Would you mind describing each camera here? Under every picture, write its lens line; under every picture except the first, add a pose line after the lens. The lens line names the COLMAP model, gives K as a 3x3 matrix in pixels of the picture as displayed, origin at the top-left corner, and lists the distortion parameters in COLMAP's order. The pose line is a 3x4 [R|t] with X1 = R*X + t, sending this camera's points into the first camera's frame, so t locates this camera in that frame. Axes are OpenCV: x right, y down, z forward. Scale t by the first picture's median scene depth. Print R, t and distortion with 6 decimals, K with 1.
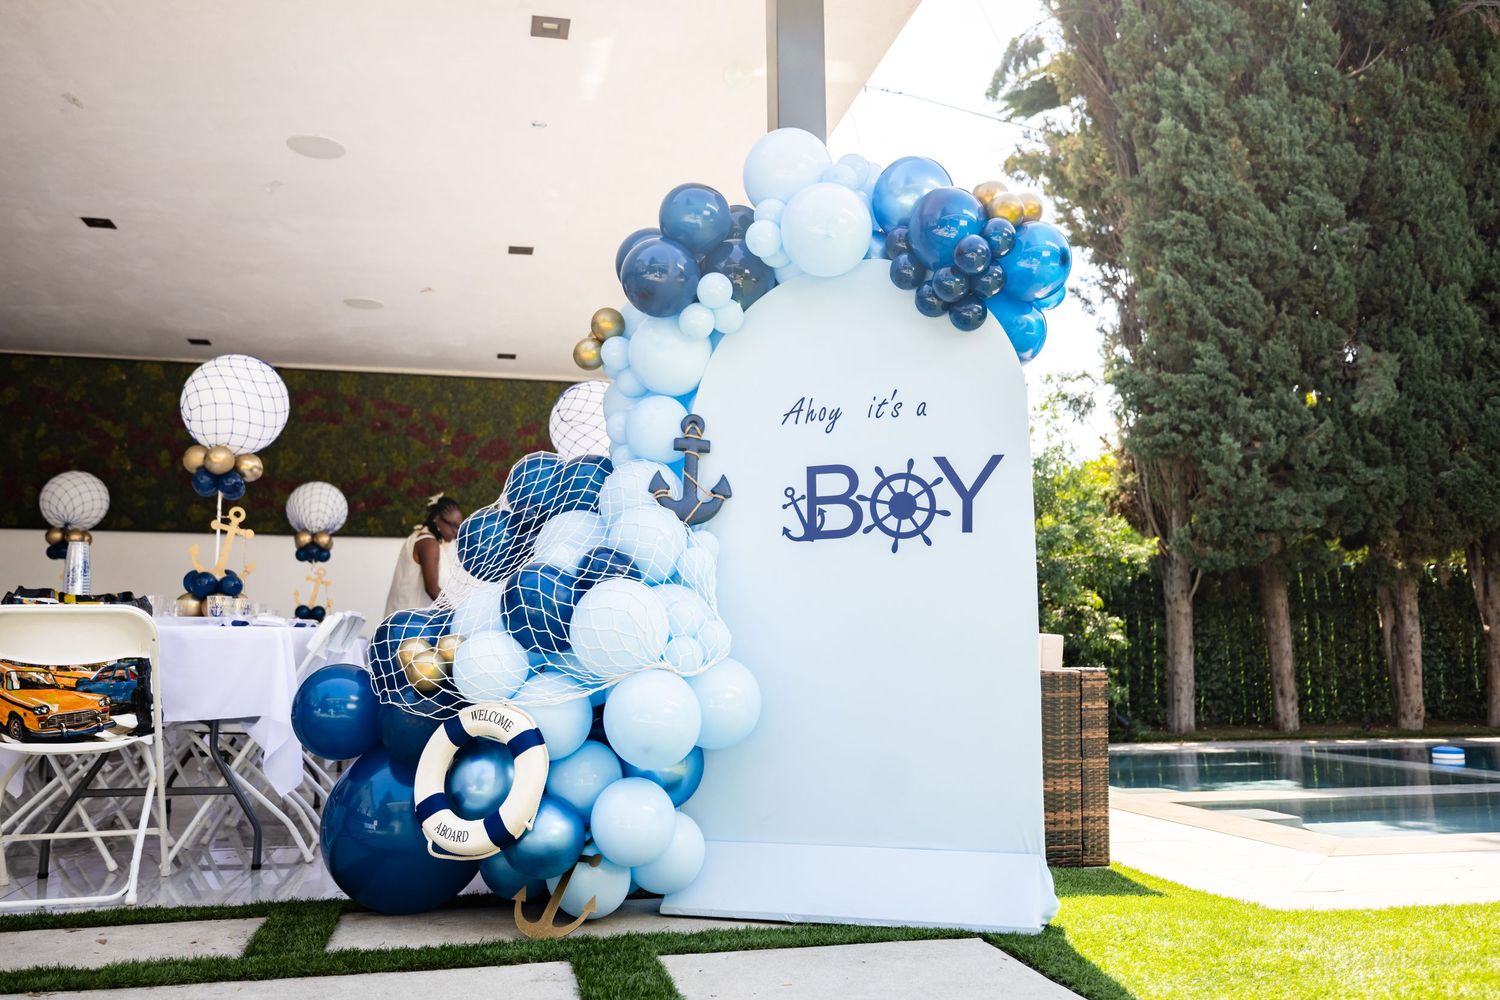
lens RADIAL K [[1209.9, 0, 751.9], [0, 1209.9, 495.6], [0, 0, 1]] dist [0.026001, -0.013264]
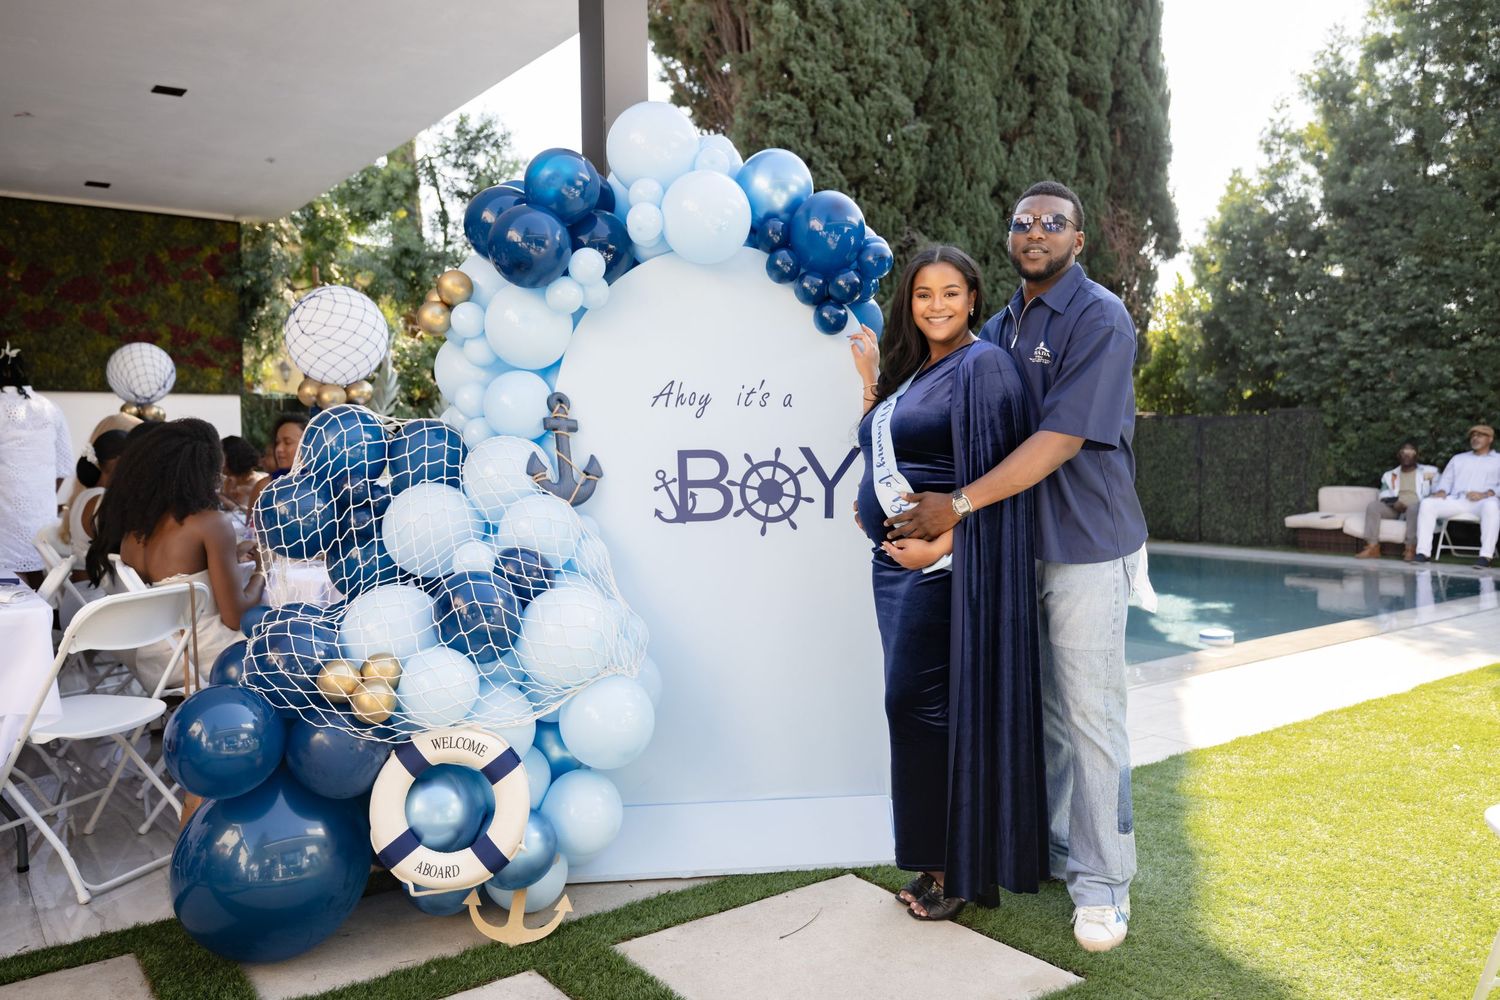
lens RADIAL K [[1160.7, 0, 750.4], [0, 1160.7, 500.4], [0, 0, 1]] dist [-0.022697, 0.020447]
pose [[0.917024, -0.016296, 0.398498, -0.092976], [-0.054165, 0.984819, 0.164916, -0.046991], [-0.395136, -0.172817, 0.902220, 0.022306]]
